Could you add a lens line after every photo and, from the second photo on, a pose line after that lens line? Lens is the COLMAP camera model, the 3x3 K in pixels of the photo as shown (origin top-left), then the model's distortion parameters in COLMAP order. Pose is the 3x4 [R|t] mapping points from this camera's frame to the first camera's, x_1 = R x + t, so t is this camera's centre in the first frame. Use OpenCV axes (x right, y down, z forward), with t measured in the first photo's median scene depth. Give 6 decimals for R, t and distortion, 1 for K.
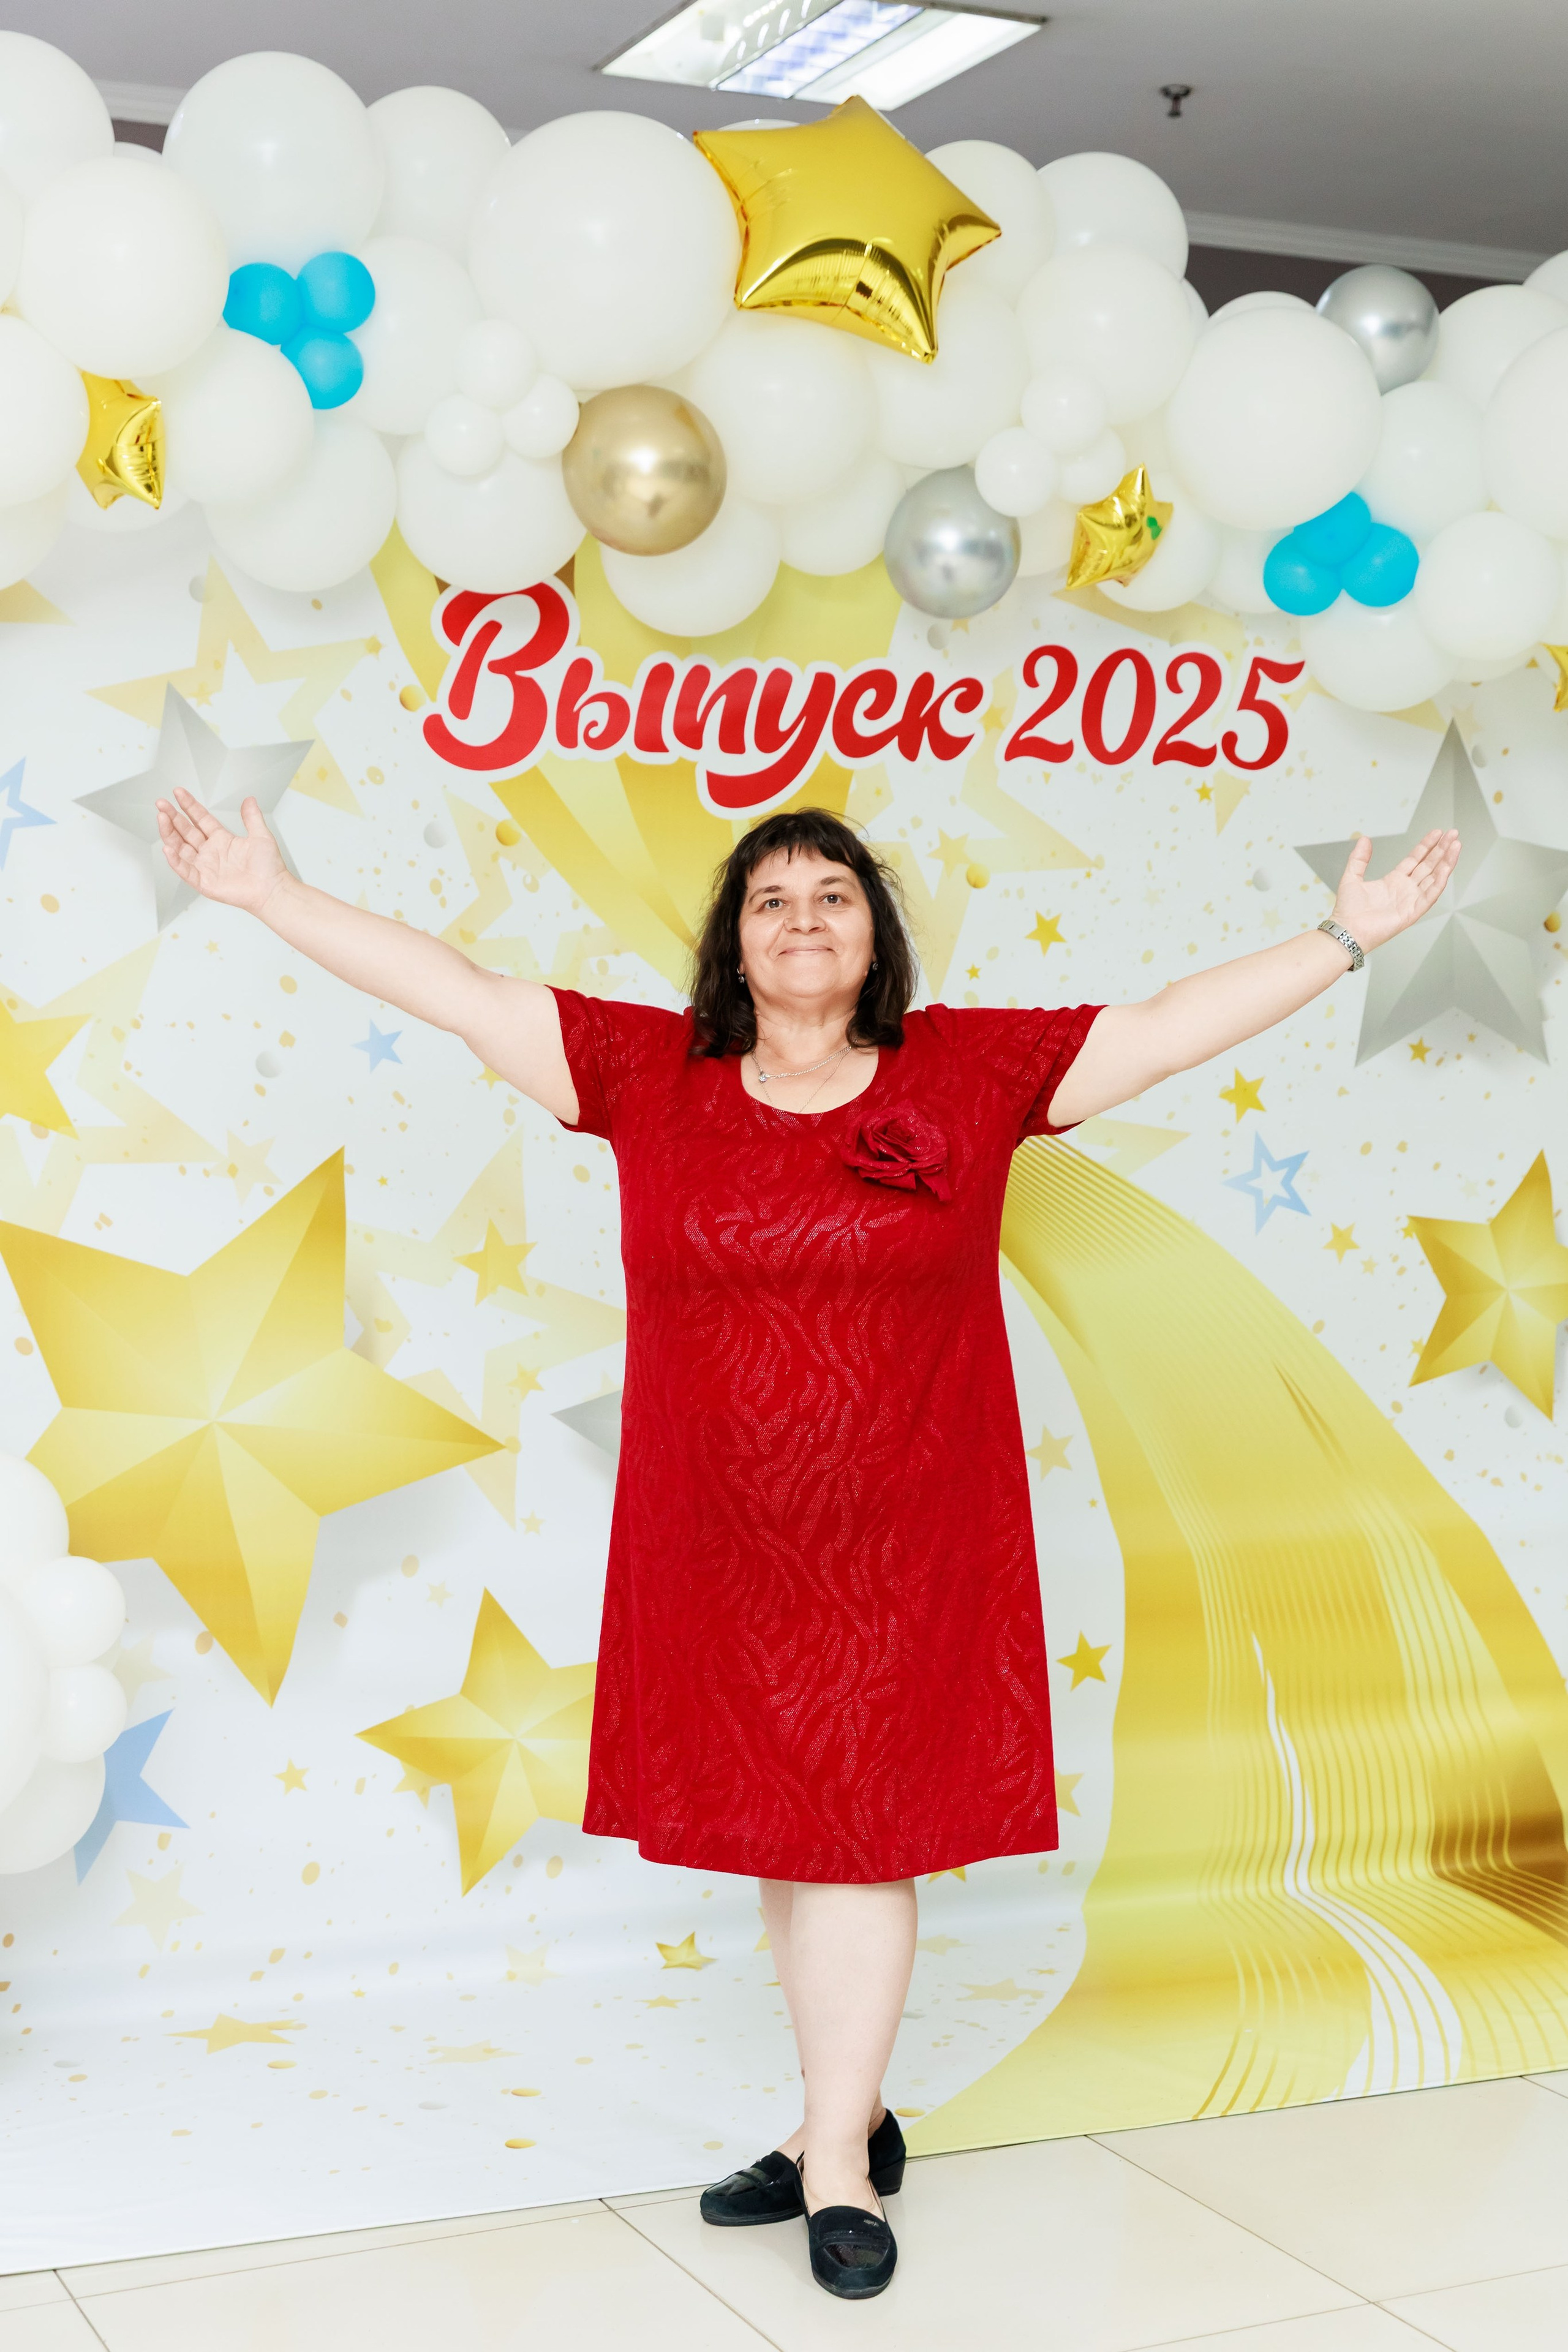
lens RADIAL K [[3343.7, 0, 810.0], [0, 3343.7, 1153.6], [0, 0, 1]] dist [0.013996, 0.000000]
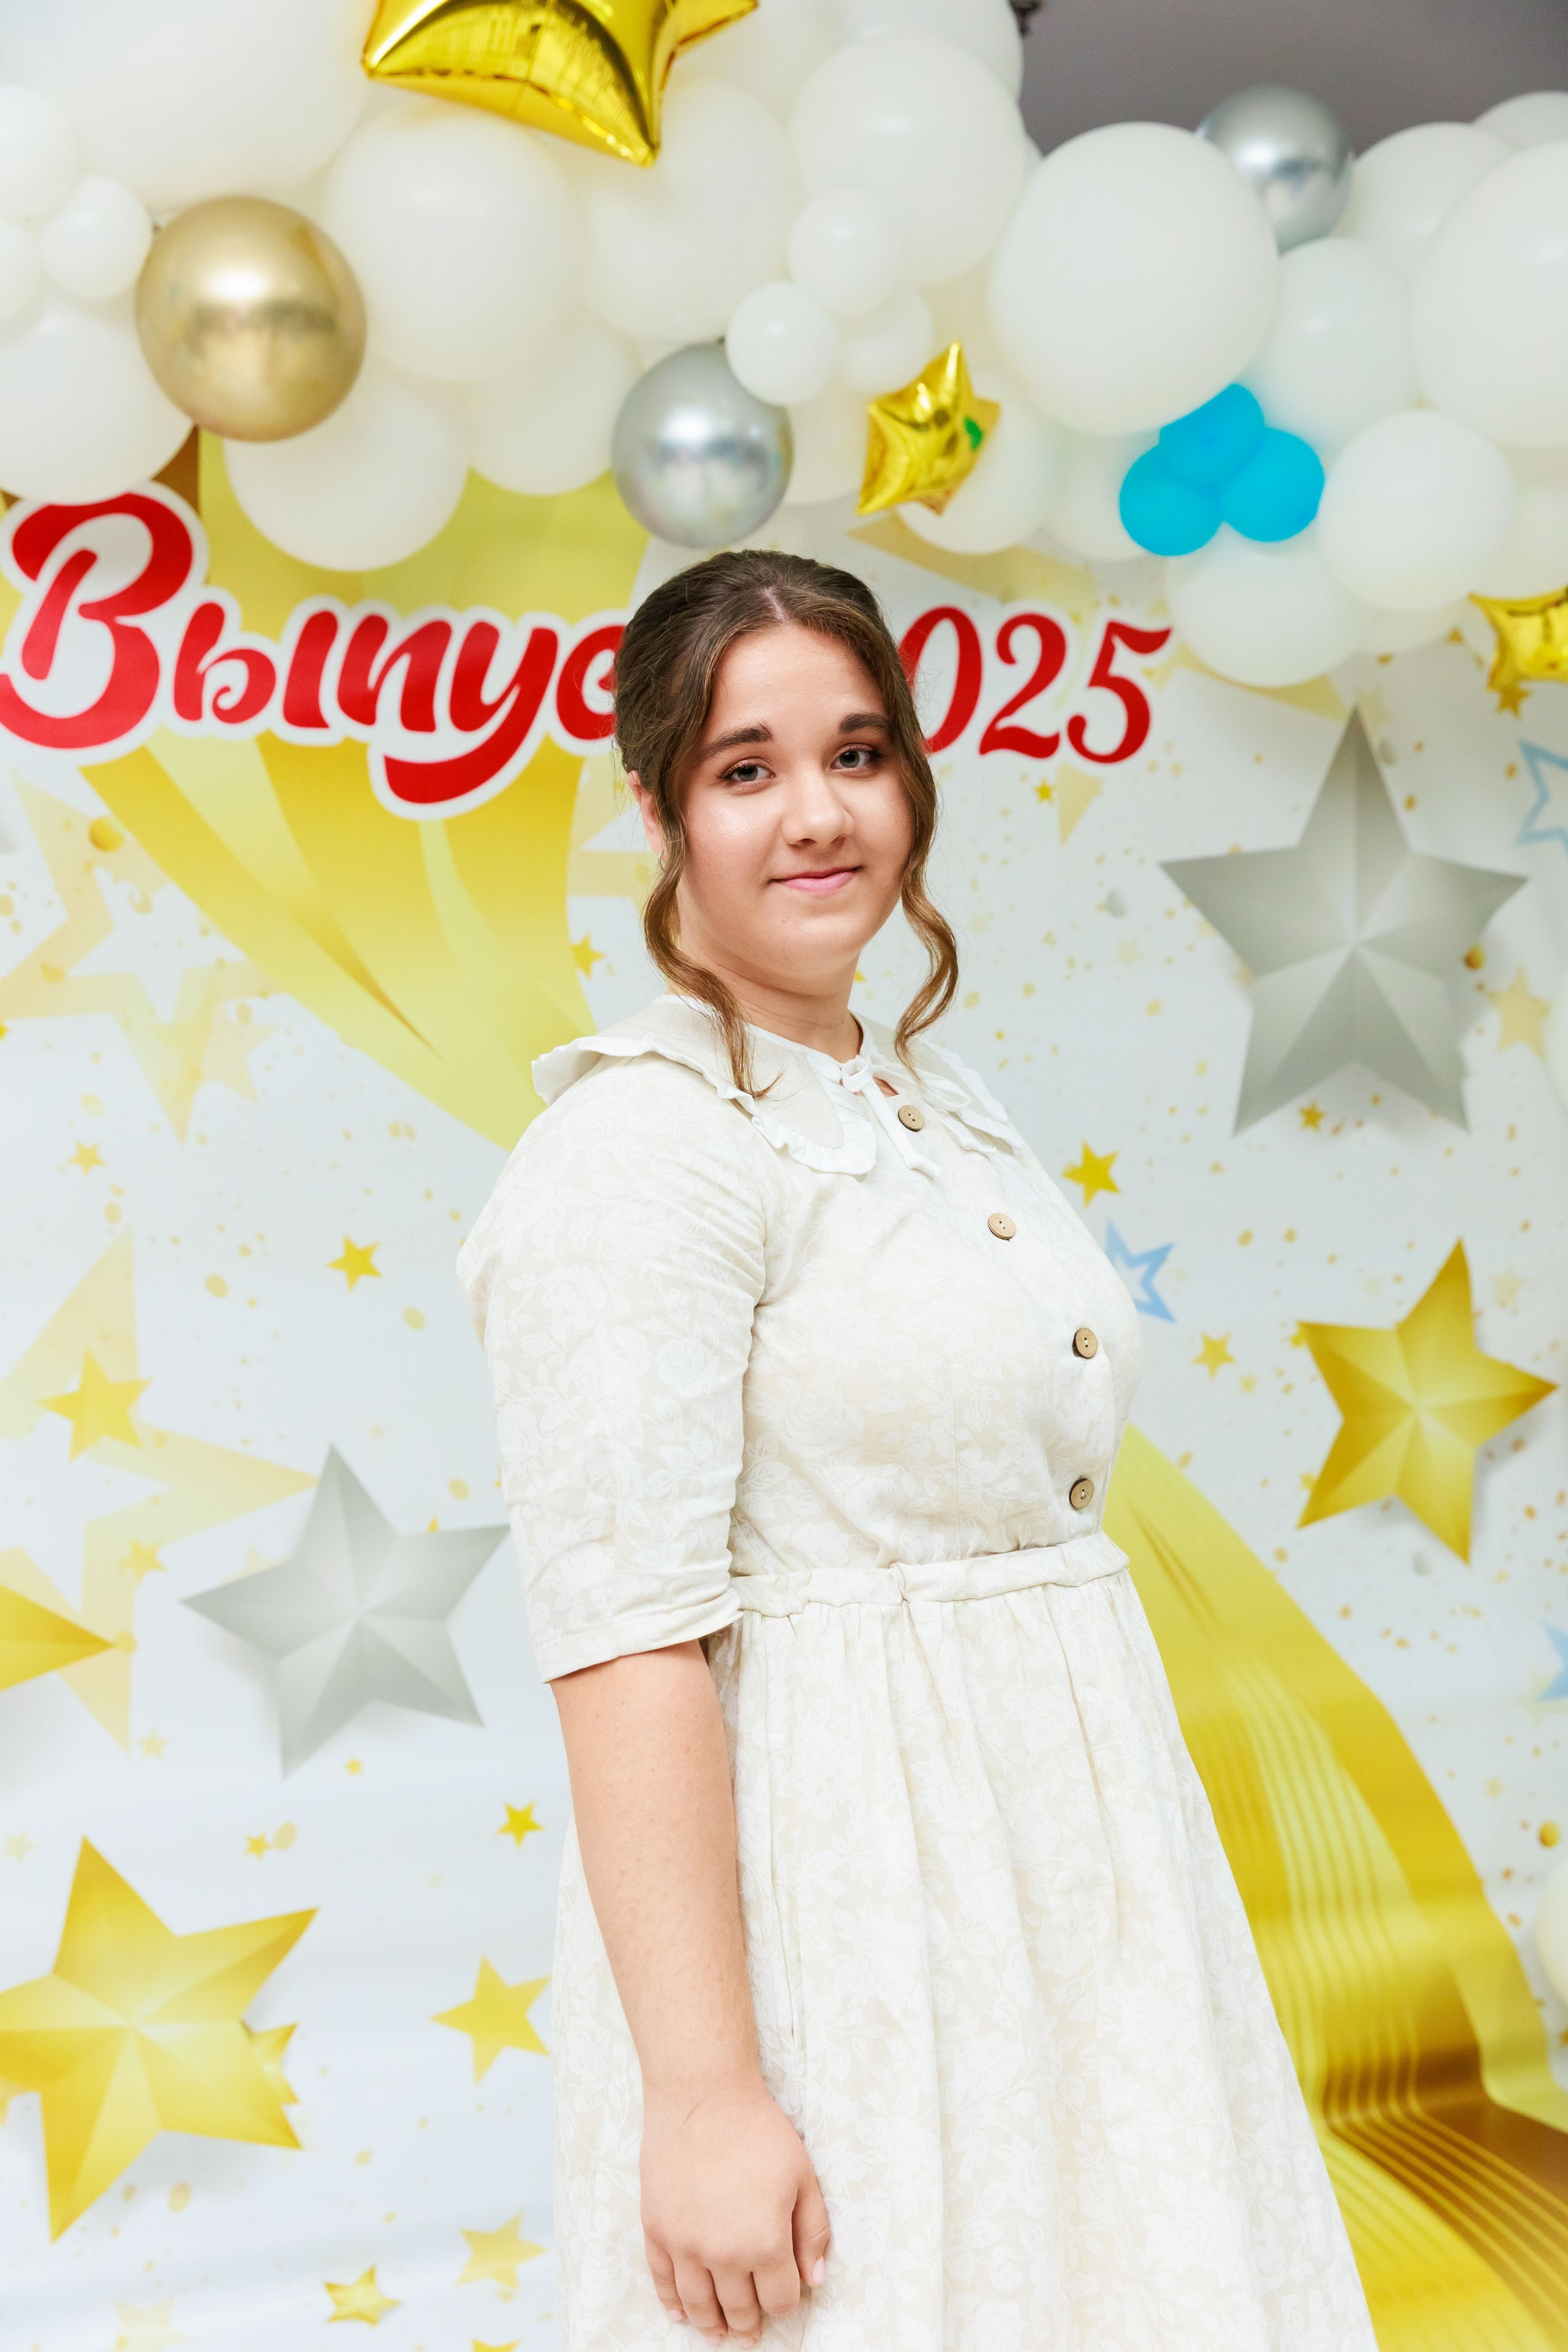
lens RADIAL K [[2609.3, 0, 772.0], [0, 2609.3, 1192.2], [0, 0, 1]] dist [0.005150, 0.000000]
pose [[0.999993, 0.001616, -0.003266, 0.059379], [-0.001557, 0.999840, 0.017820, -0.025889], [0.003294, -0.017815, 0.999836, 0.406542]]
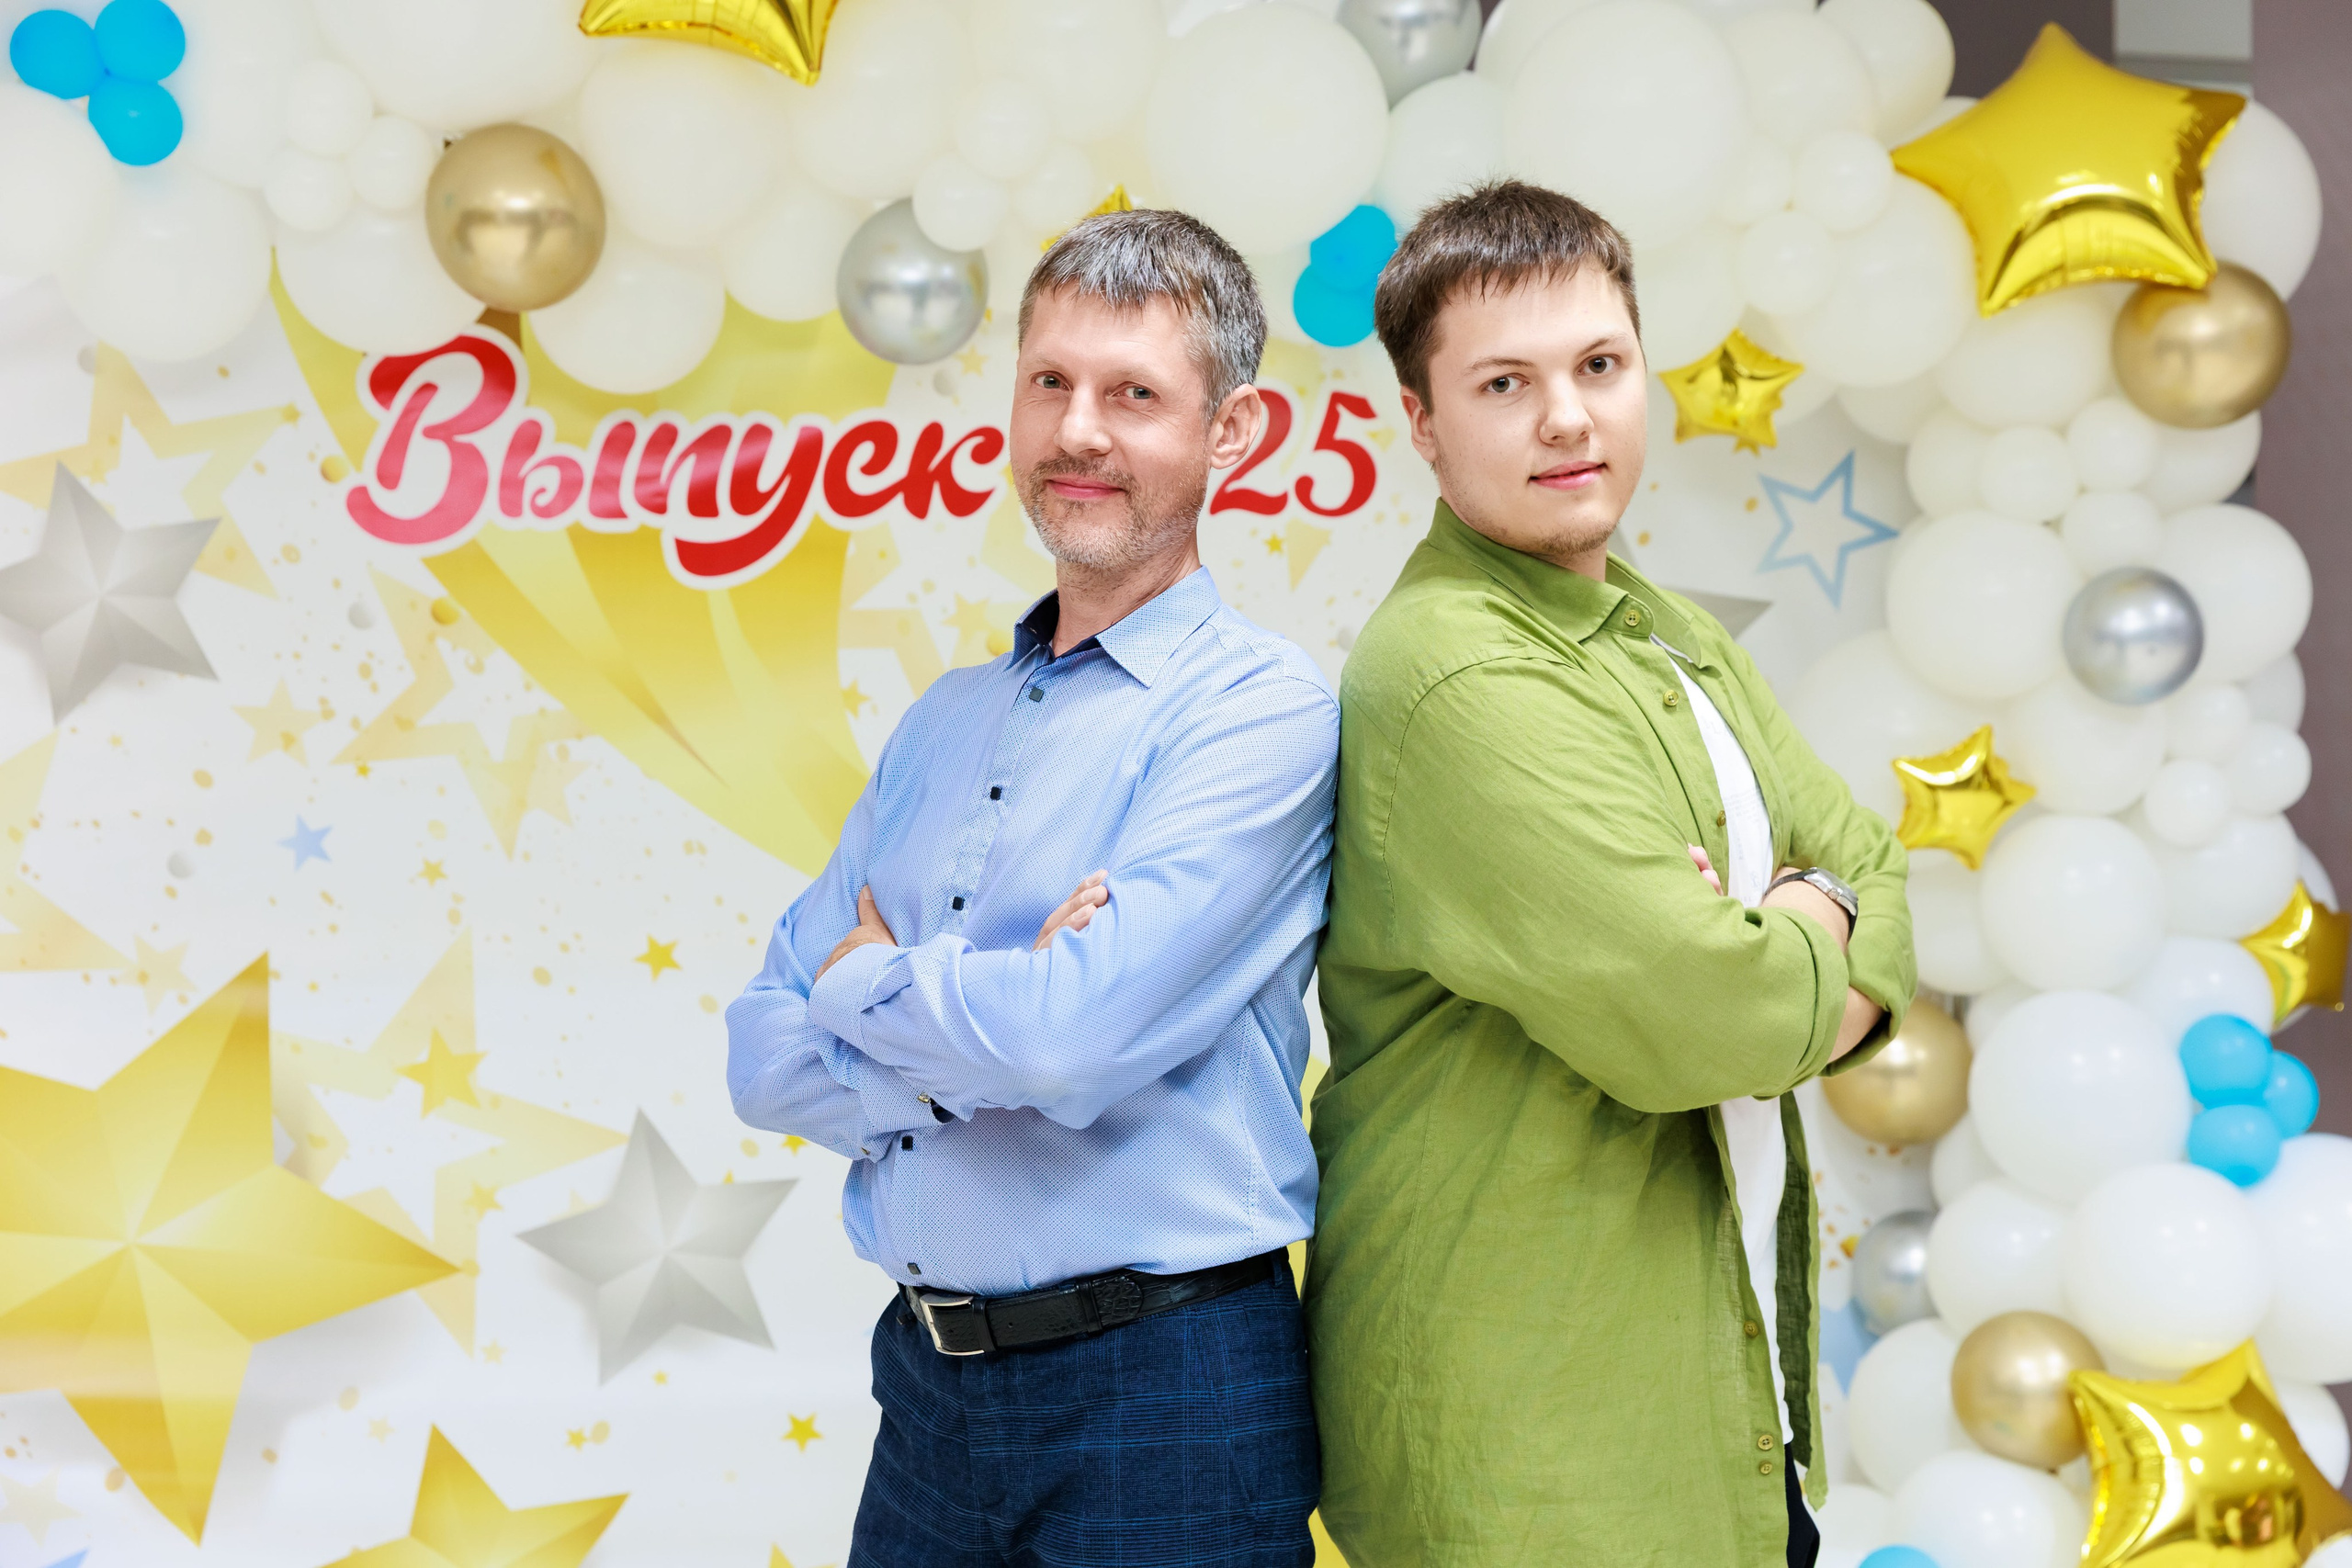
lens RADIAL K [[3079.0, 0, 1182.5], [0, 3079.0, 807.7], [0, 0, 1]] dist [0.013165, 0.000000]
pose [[0.983063, -0.001630, -0.183263, 0.260882], [0.002938, 0.999972, 0.006865, -0.045754], [0.183247, -0.007287, 0.983040, 0.194205]]
